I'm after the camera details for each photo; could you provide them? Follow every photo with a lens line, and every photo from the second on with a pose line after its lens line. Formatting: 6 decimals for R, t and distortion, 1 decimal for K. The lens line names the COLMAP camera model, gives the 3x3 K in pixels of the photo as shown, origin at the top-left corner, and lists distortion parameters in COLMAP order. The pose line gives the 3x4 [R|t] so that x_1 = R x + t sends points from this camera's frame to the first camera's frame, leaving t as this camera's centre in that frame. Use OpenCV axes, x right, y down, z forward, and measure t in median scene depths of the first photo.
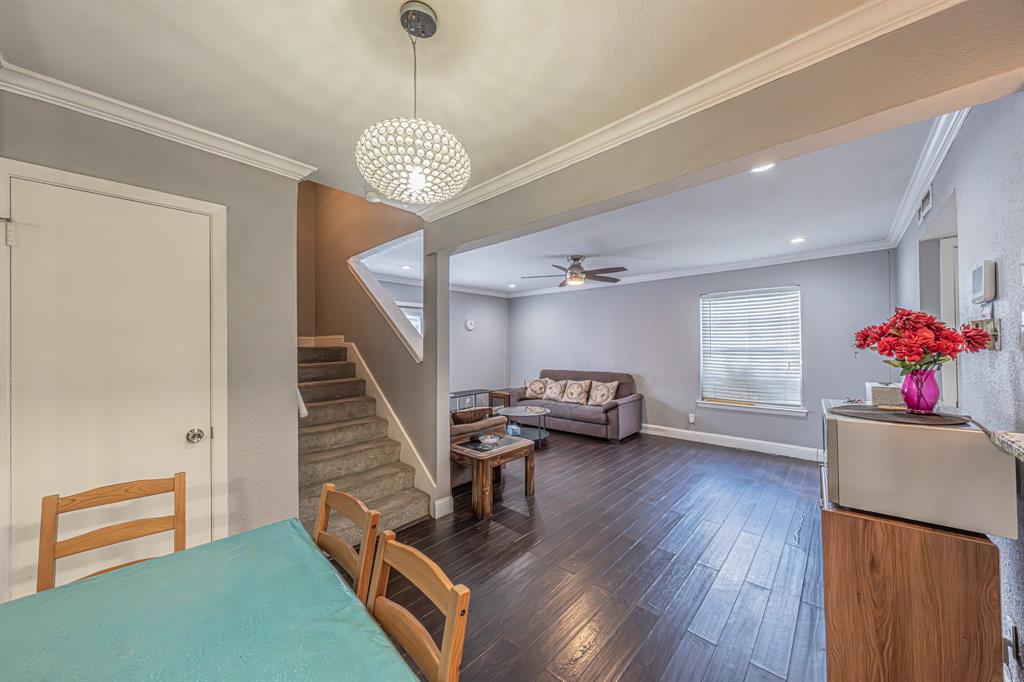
lens RADIAL K [[356.8, 0, 515.7], [0, 356.8, 343.2], [0, 0, 1]] dist [0.000186, -0.000004]
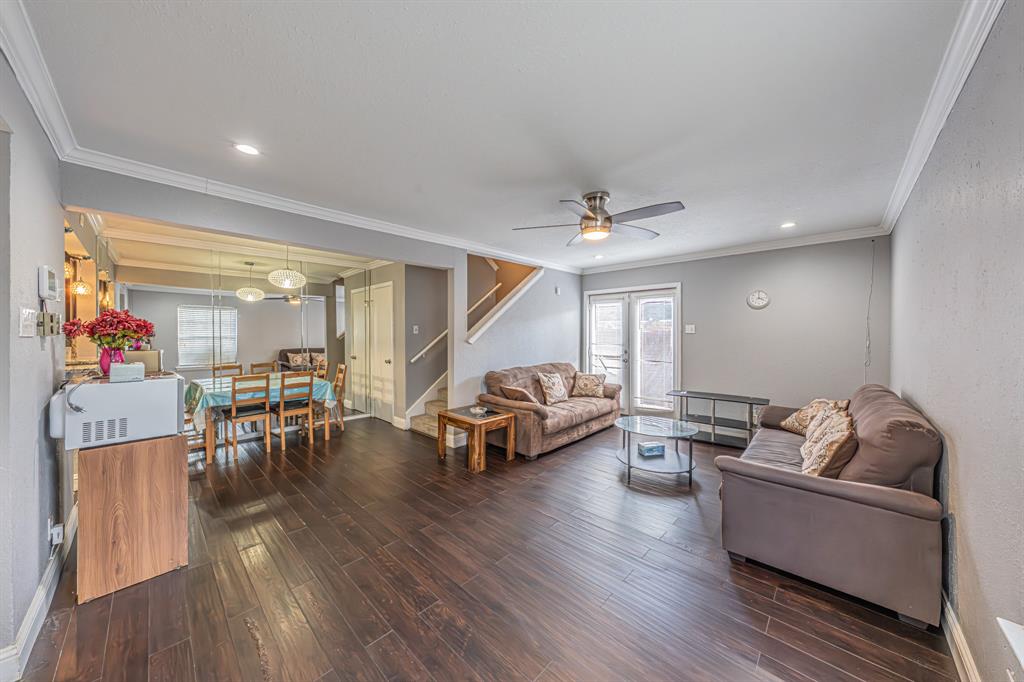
lens RADIAL K [[352.4, 0, 515.1], [0, 352.4, 332.9], [0, 0, 1]] dist [0.000001, -0.000074]
pose [[-0.023172, 0.012641, -0.999652, 0.657291], [0.011847, 0.999853, 0.012369, -0.003125], [0.999661, -0.011556, -0.023318, 0.681076]]
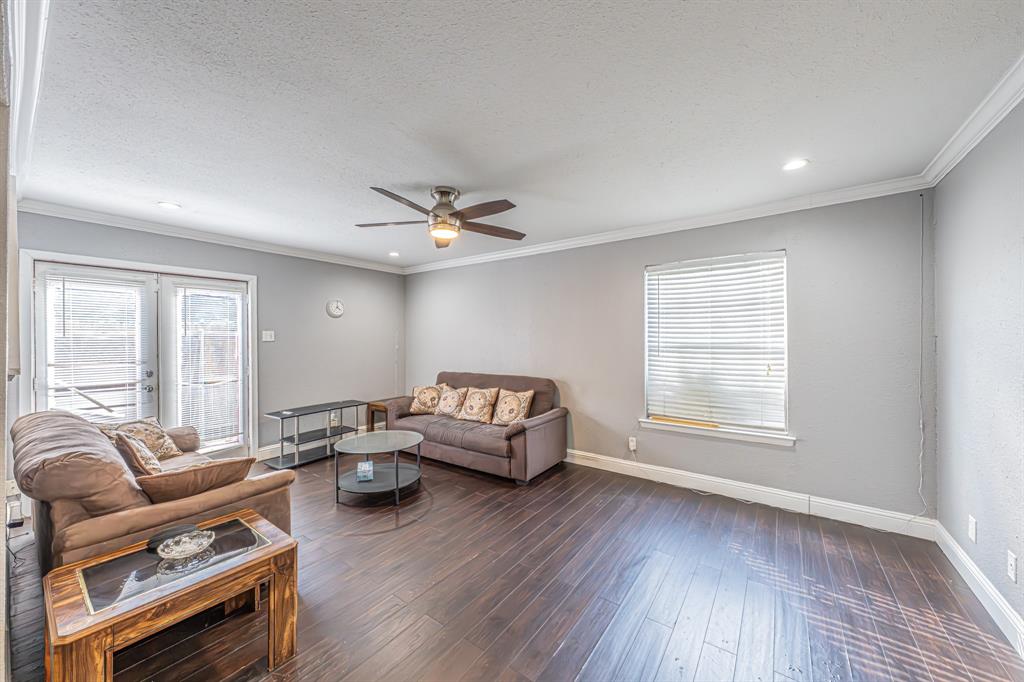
lens RADIAL K [[372.2, 0, 509.9], [0, 372.2, 339.2], [0, 0, 1]] dist [-0.000472, -0.000054]
pose [[0.993936, 0.004325, 0.109871, 0.161443], [-0.005038, 0.999968, 0.006207, 0.002537], [-0.109841, -0.006722, 0.993926, 0.282212]]
